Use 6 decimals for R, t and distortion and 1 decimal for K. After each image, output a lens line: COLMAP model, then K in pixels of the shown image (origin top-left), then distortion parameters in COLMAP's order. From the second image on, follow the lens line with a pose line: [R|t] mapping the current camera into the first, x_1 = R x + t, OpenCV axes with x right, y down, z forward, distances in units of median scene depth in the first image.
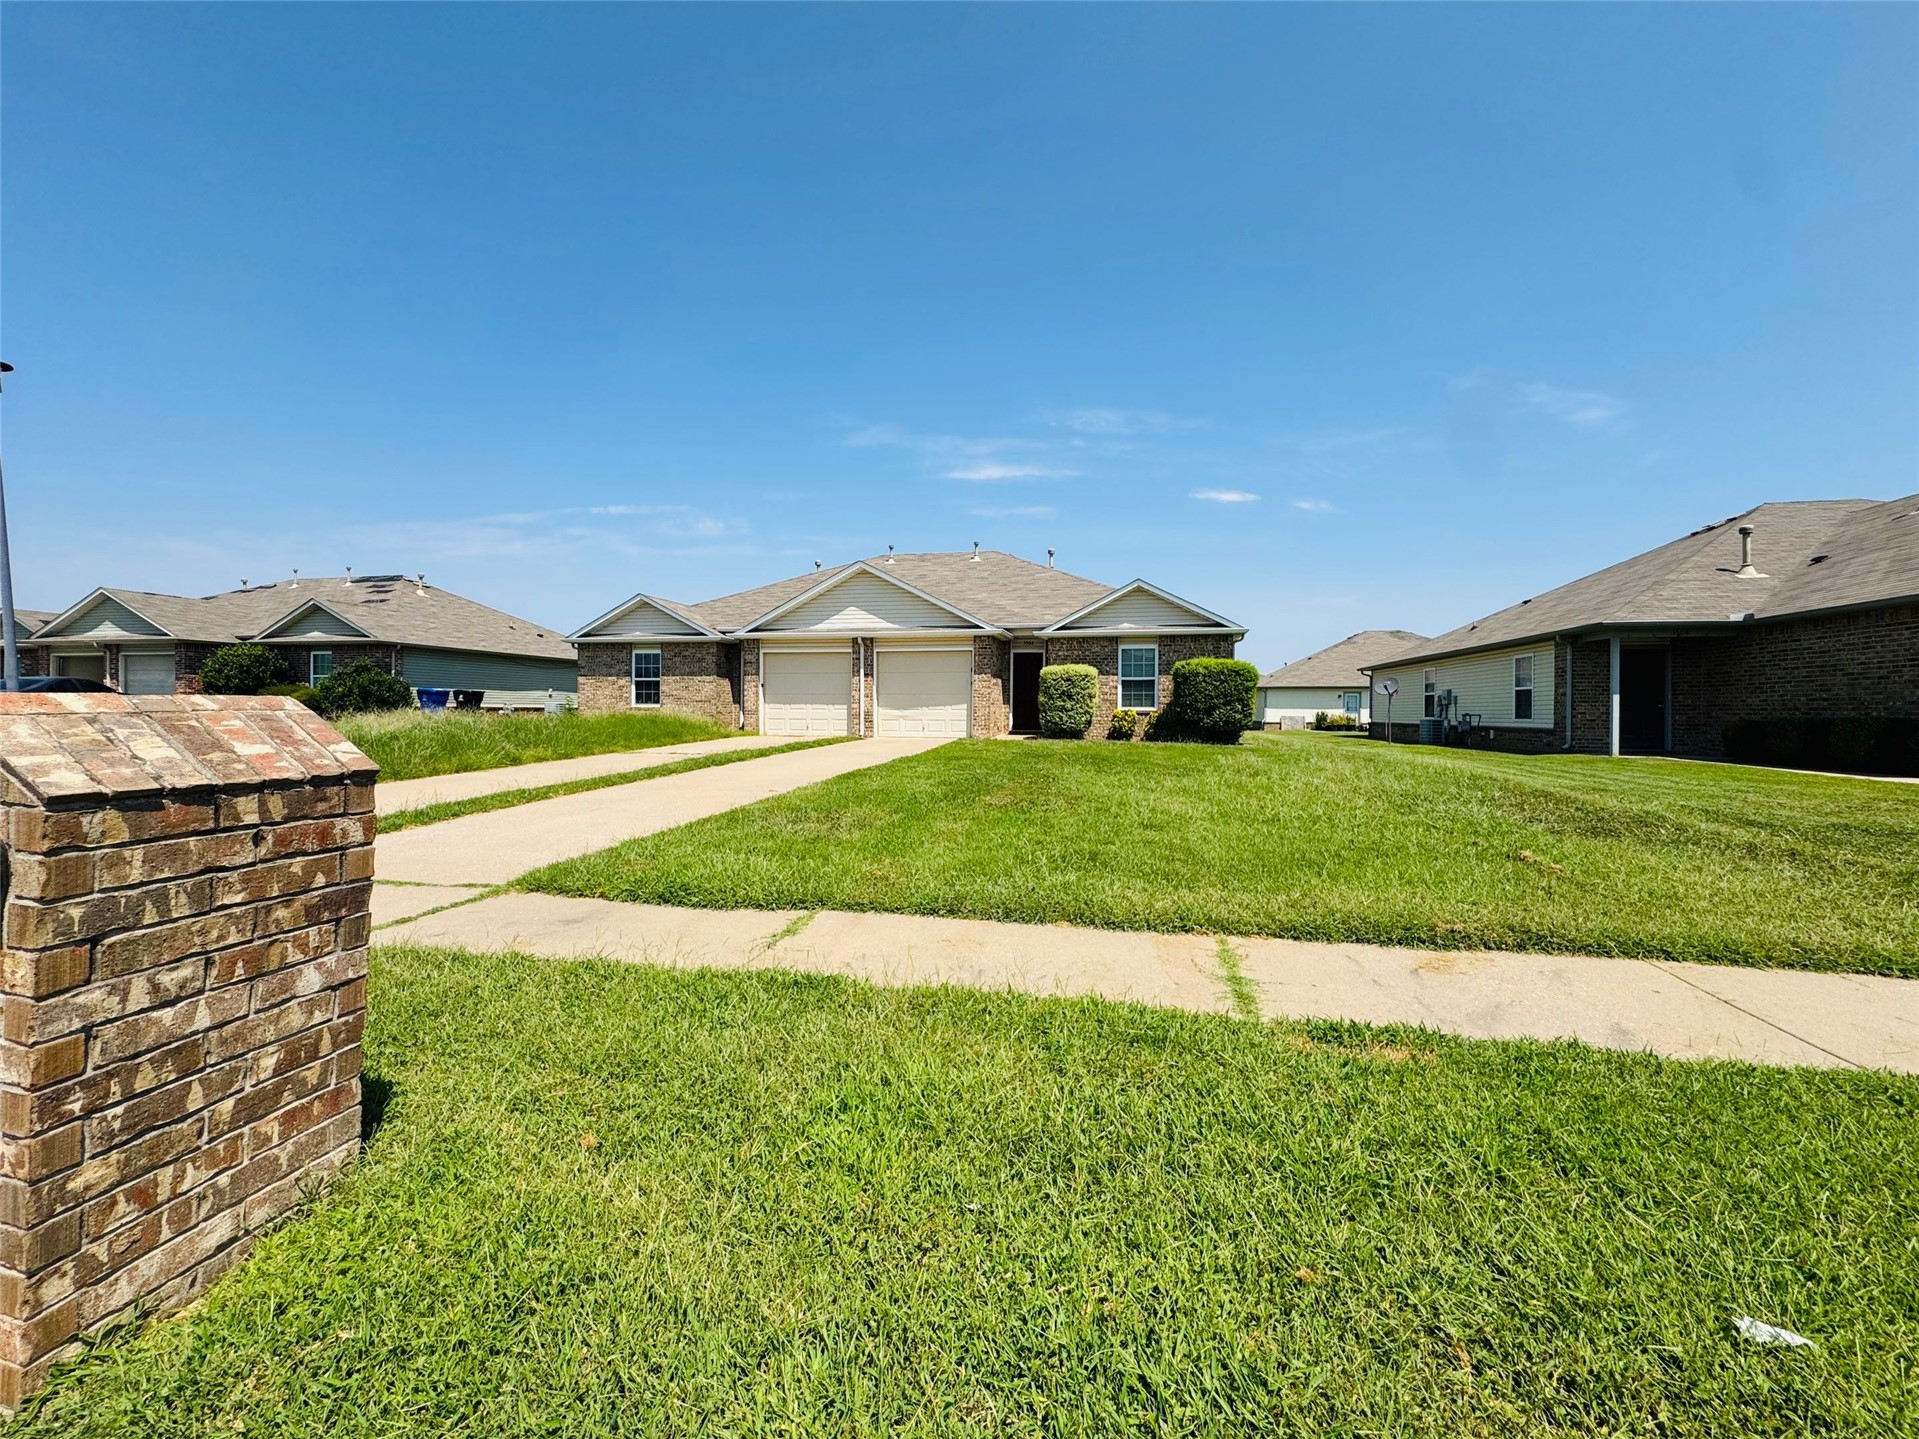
lens RADIAL K [[765.2, 0, 949.7], [0, 765.2, 709.5], [0, 0, 1]] dist [0.001507, -0.000231]
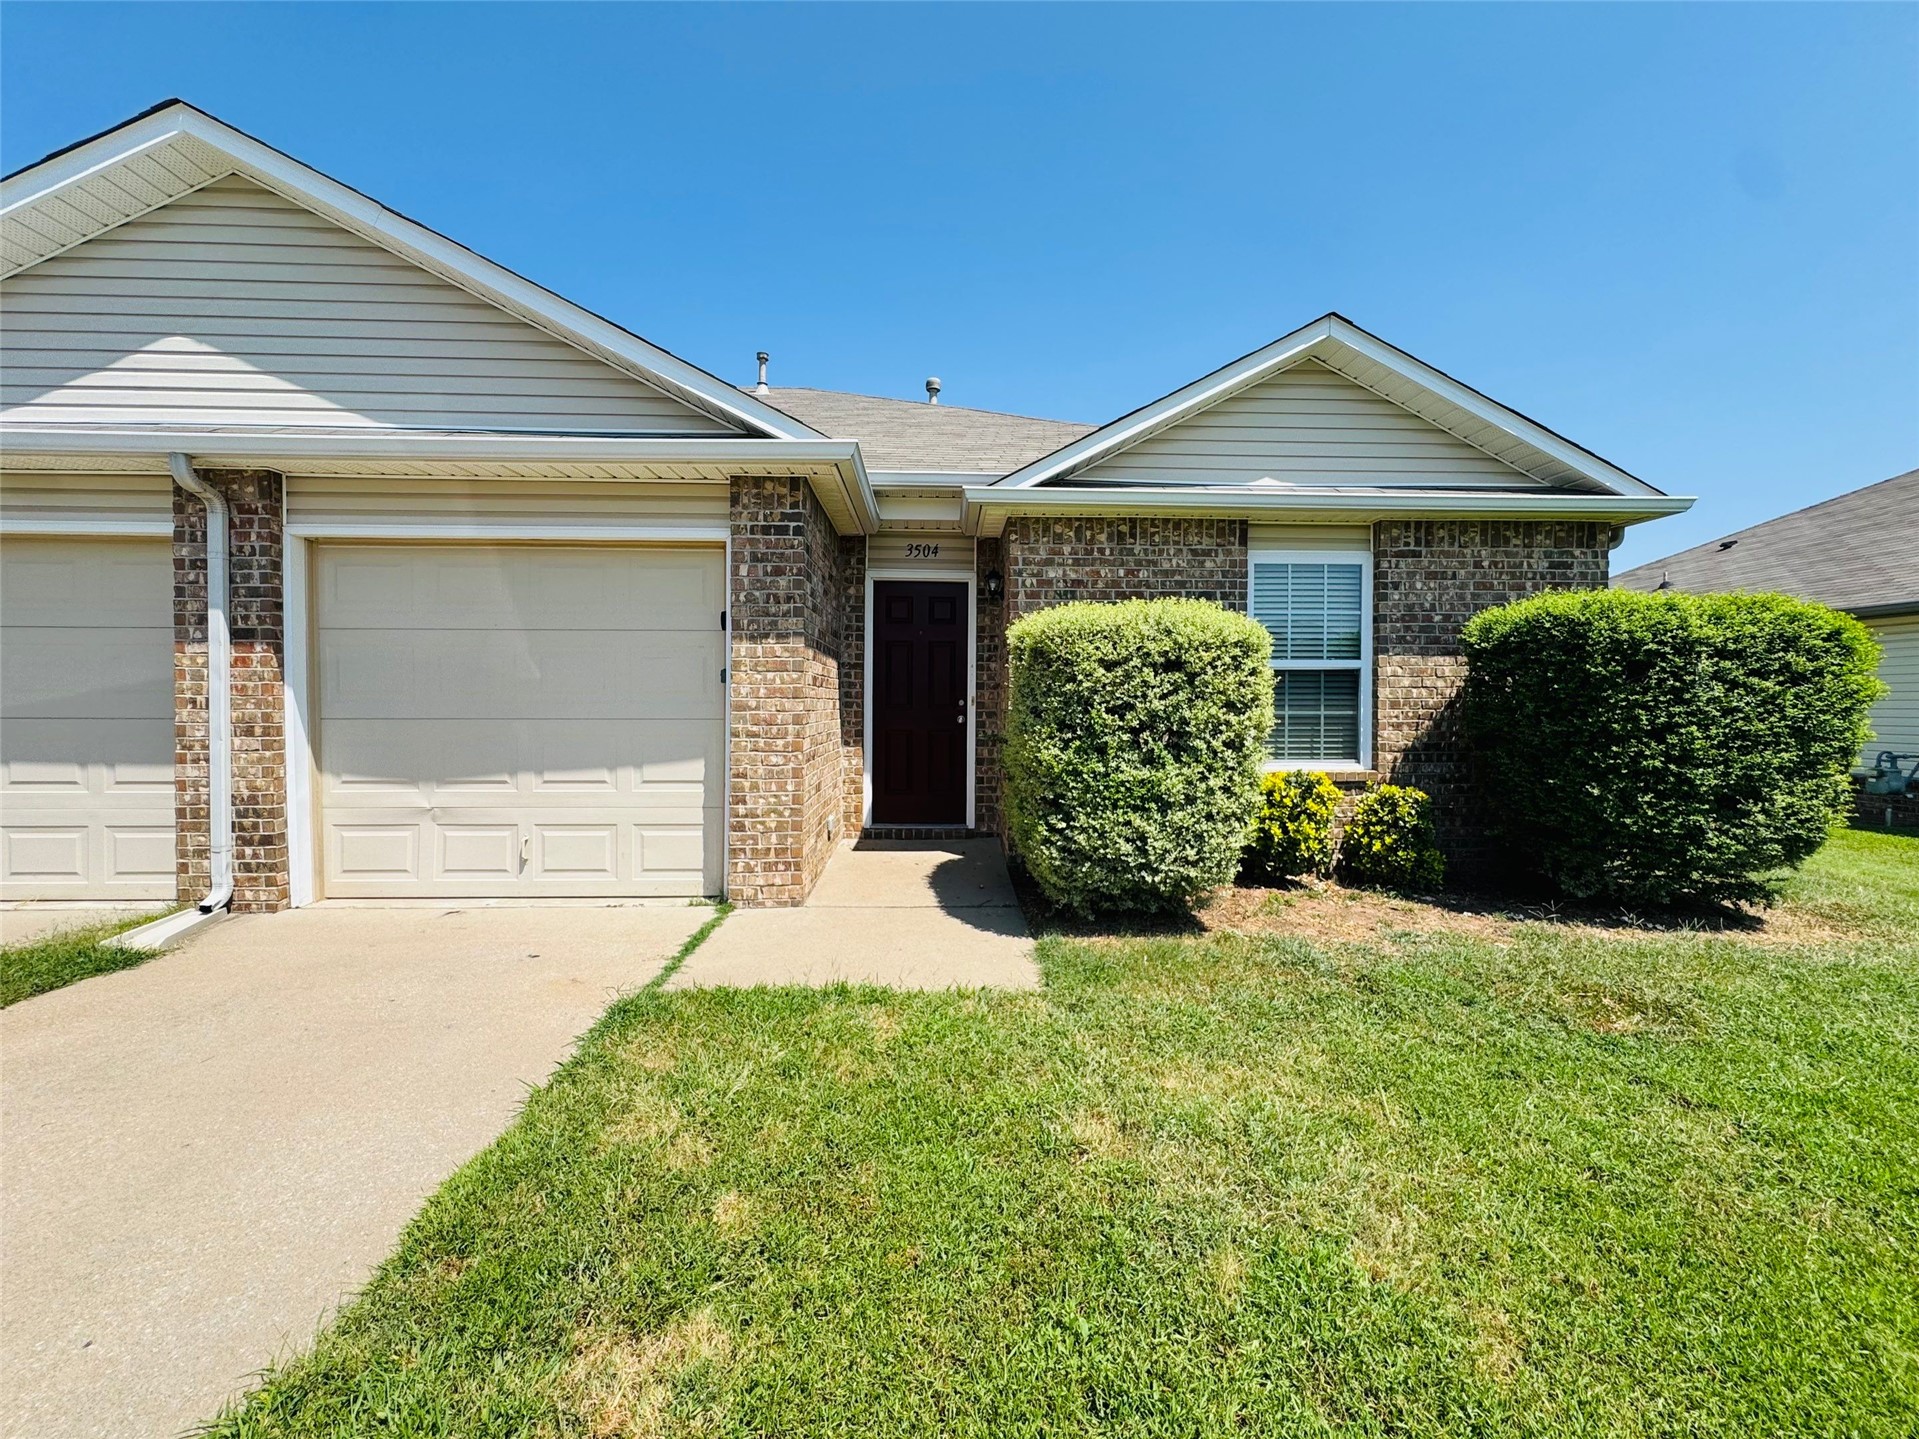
lens RADIAL K [[765.2, 0, 953.5], [0, 765.2, 711.1], [0, 0, 1]] dist [0.001507, -0.000231]
pose [[0.967744, -0.004974, 0.251886, 0.038214], [0.001759, 0.999914, 0.012987, -0.026080], [-0.251929, -0.012125, 0.967670, 0.744694]]
